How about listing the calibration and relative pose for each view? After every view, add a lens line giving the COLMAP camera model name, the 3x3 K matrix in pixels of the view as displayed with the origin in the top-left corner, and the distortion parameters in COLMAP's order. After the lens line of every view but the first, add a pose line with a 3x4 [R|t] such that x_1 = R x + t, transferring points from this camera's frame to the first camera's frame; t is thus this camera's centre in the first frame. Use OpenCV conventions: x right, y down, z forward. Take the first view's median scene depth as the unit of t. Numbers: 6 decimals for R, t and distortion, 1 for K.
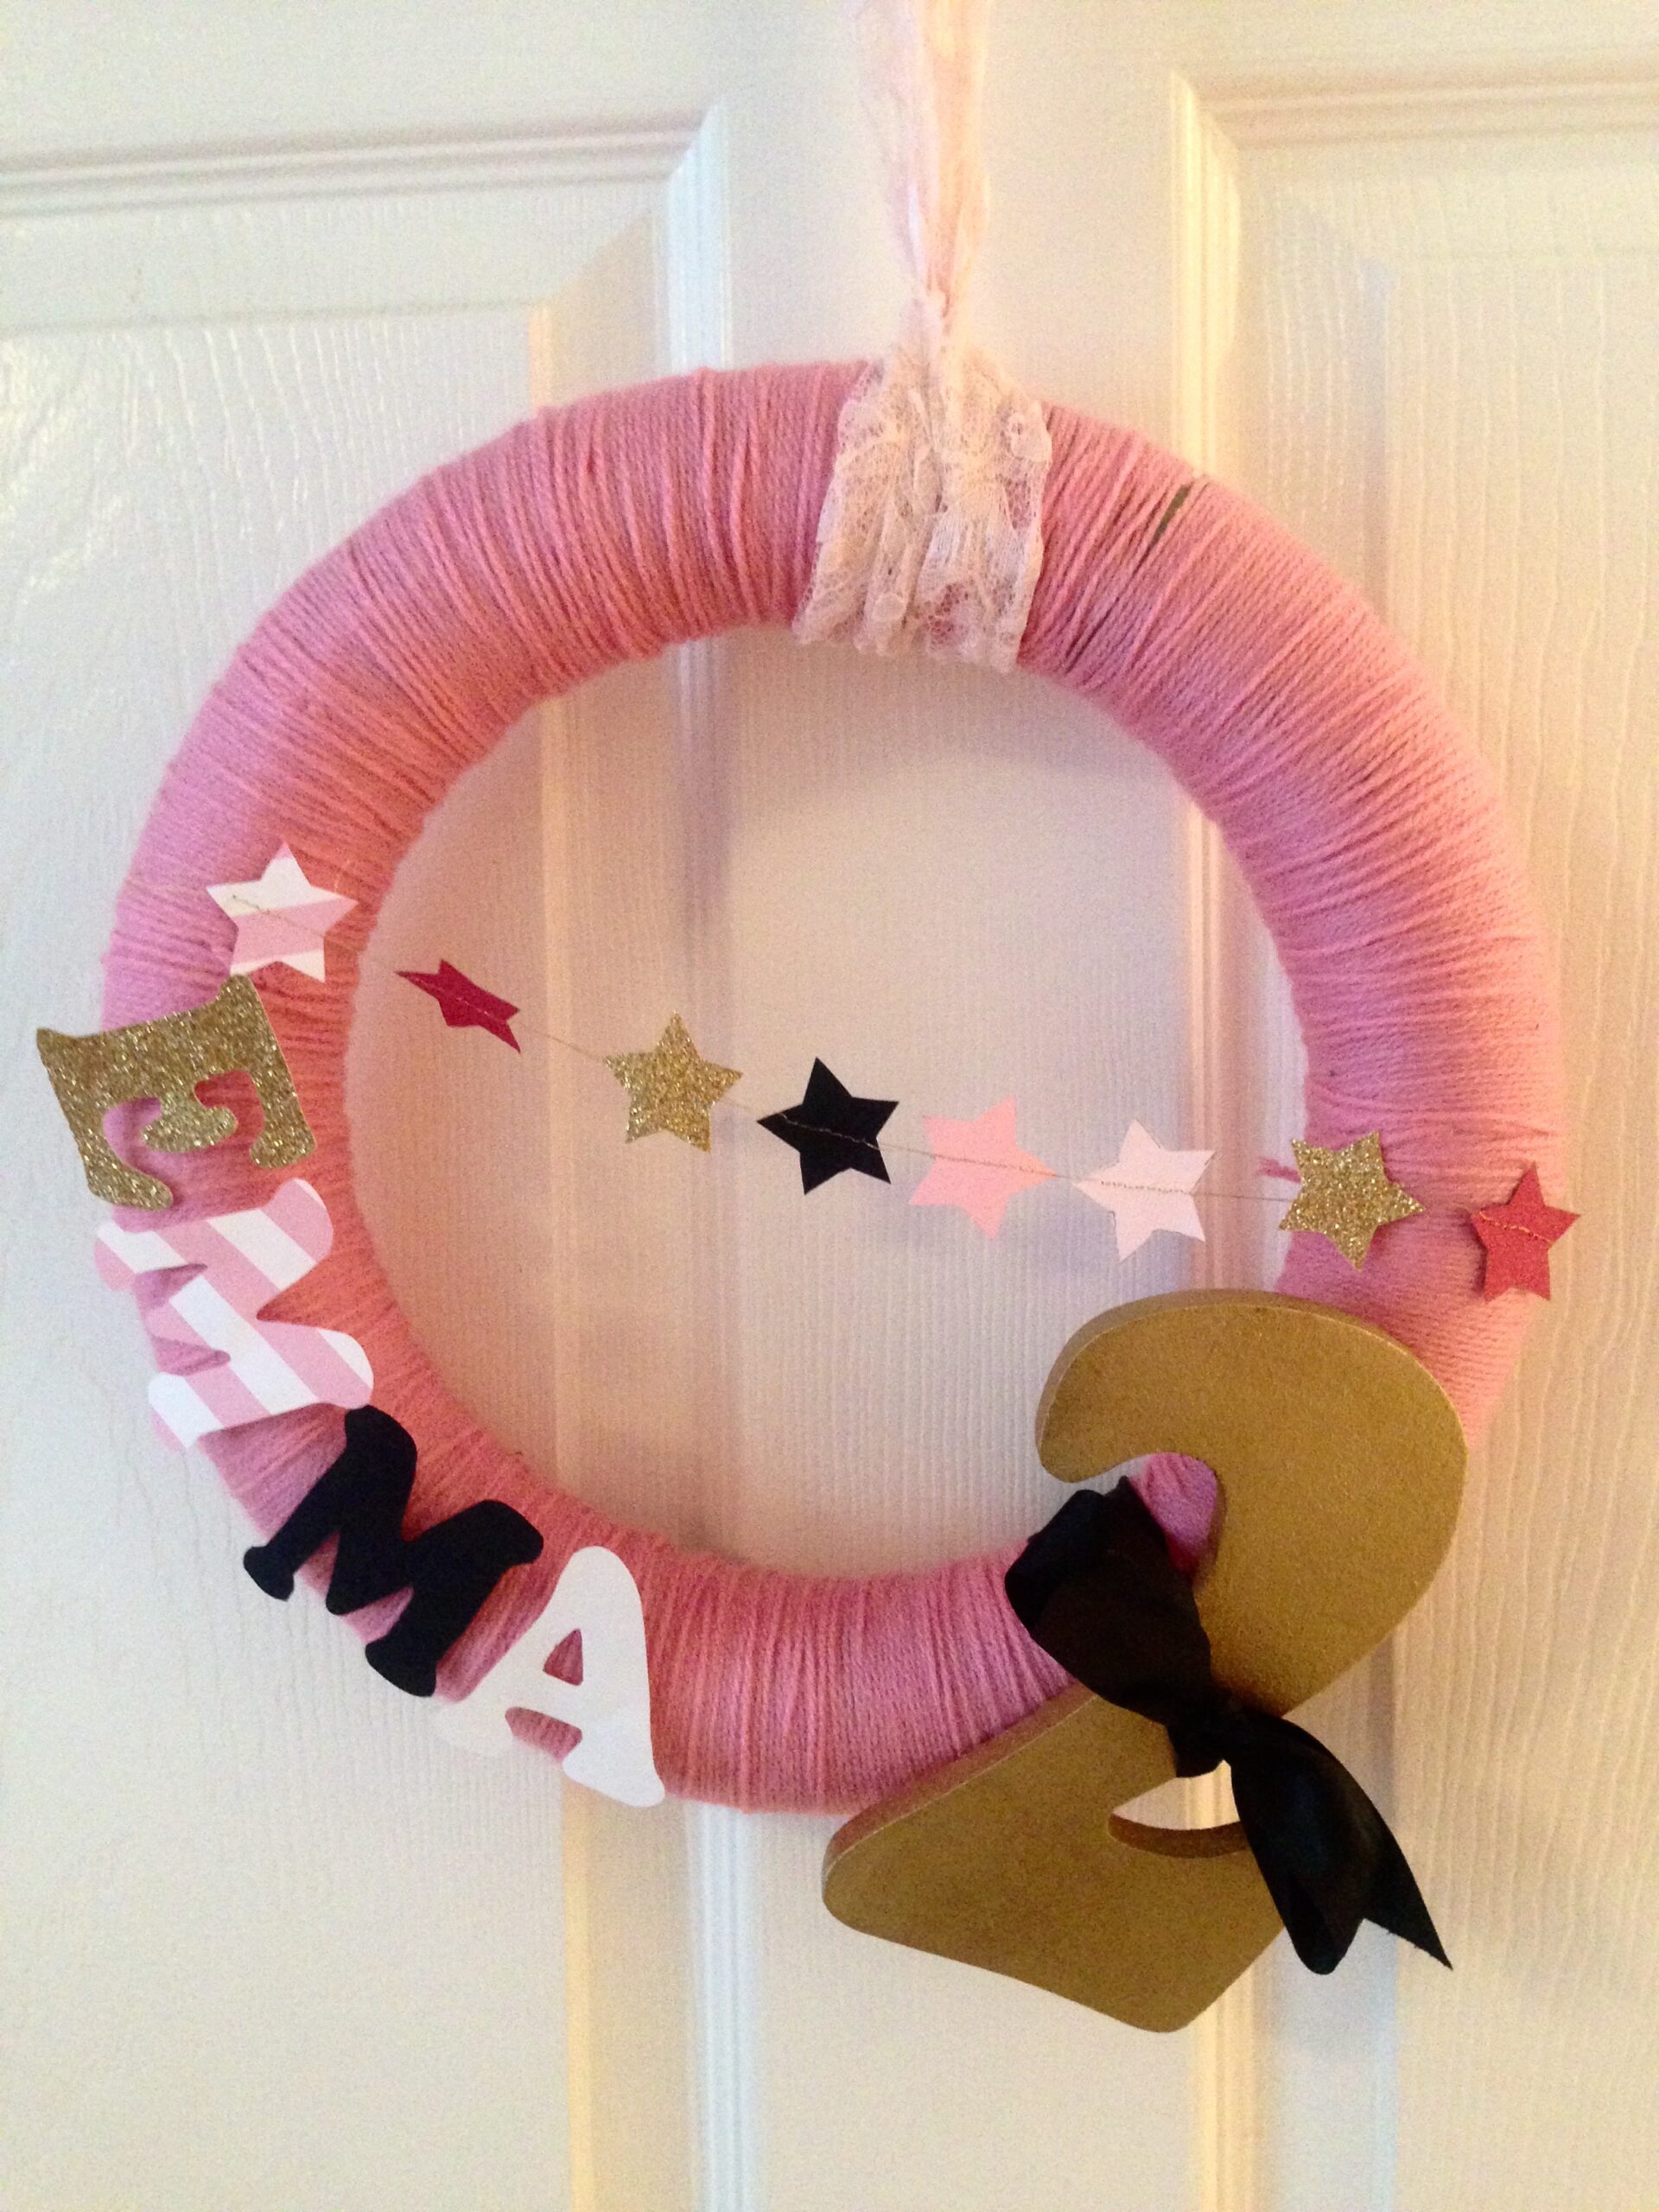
lens RADIAL K [[2110.6, 0, 831.7], [0, 2110.6, 1108.1], [0, 0, 1]] dist [0.027517, 0.000000]
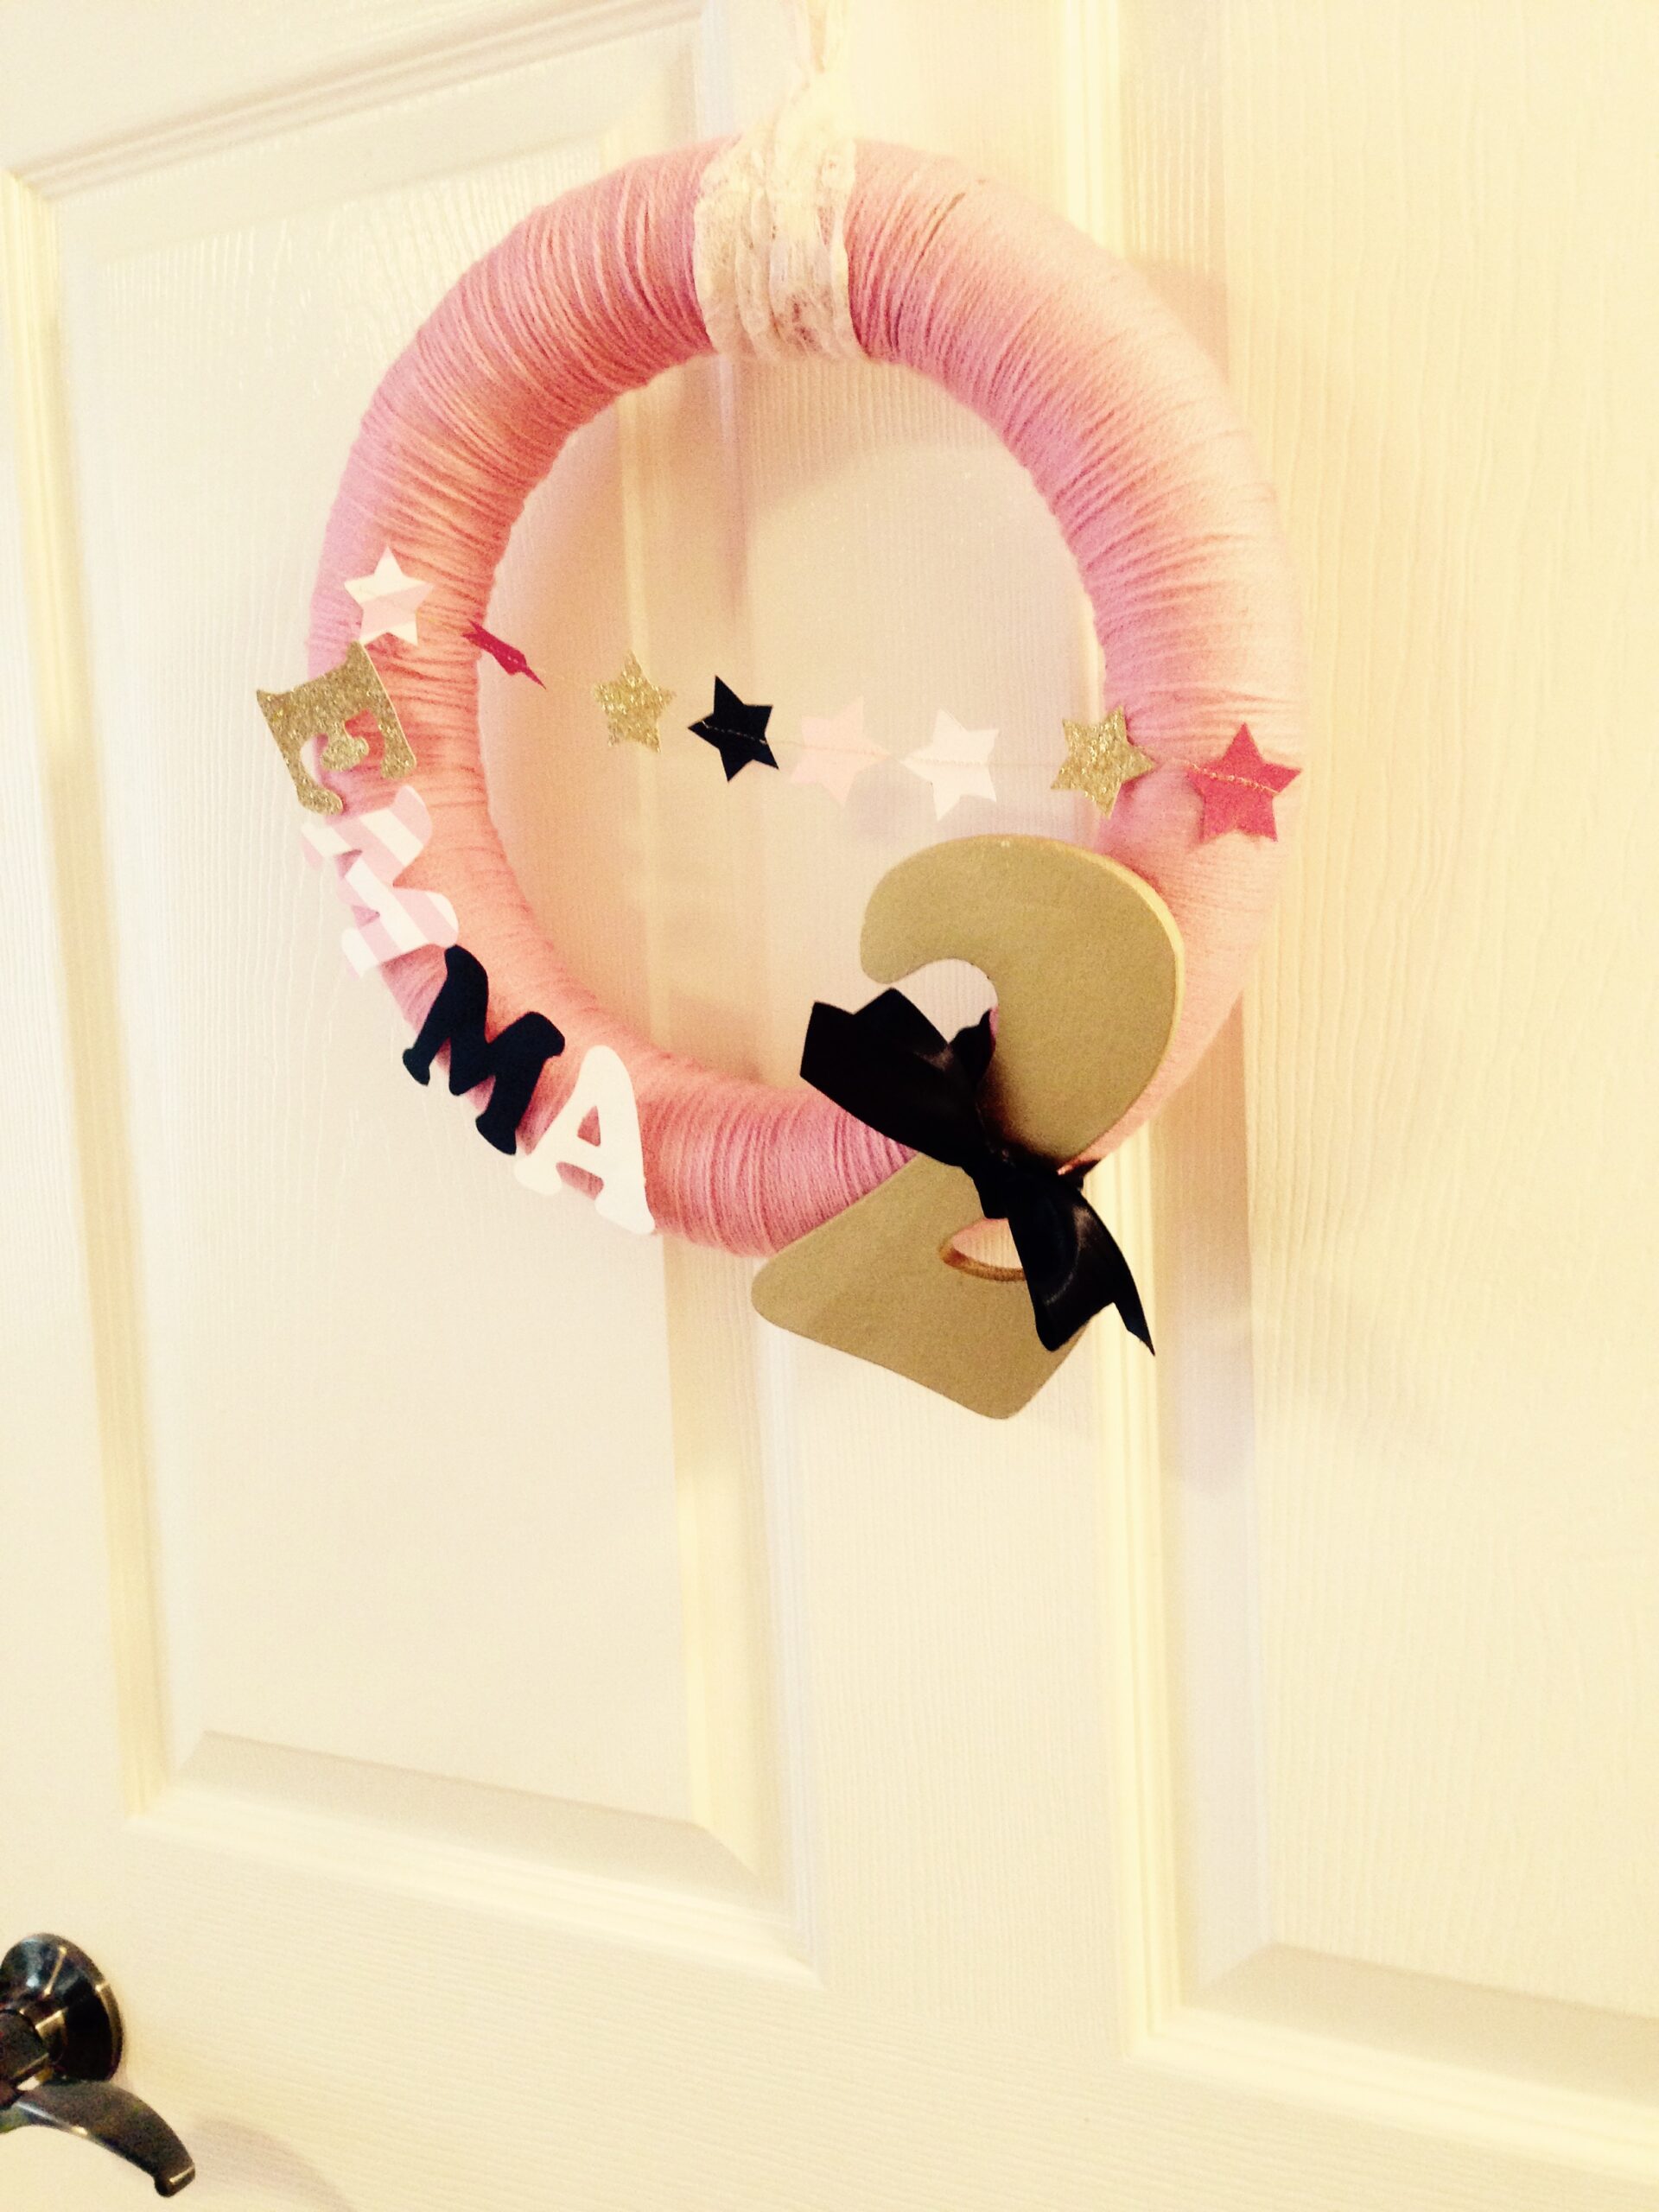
lens RADIAL K [[2110.6, 0, 825.8], [0, 2110.6, 1105.4], [0, 0, 1]] dist [0.027517, 0.000000]
pose [[0.916124, 0.017020, -0.400532, 0.591534], [0.015749, 0.996799, 0.078379, 0.143067], [0.400584, -0.078112, 0.912924, -0.215863]]
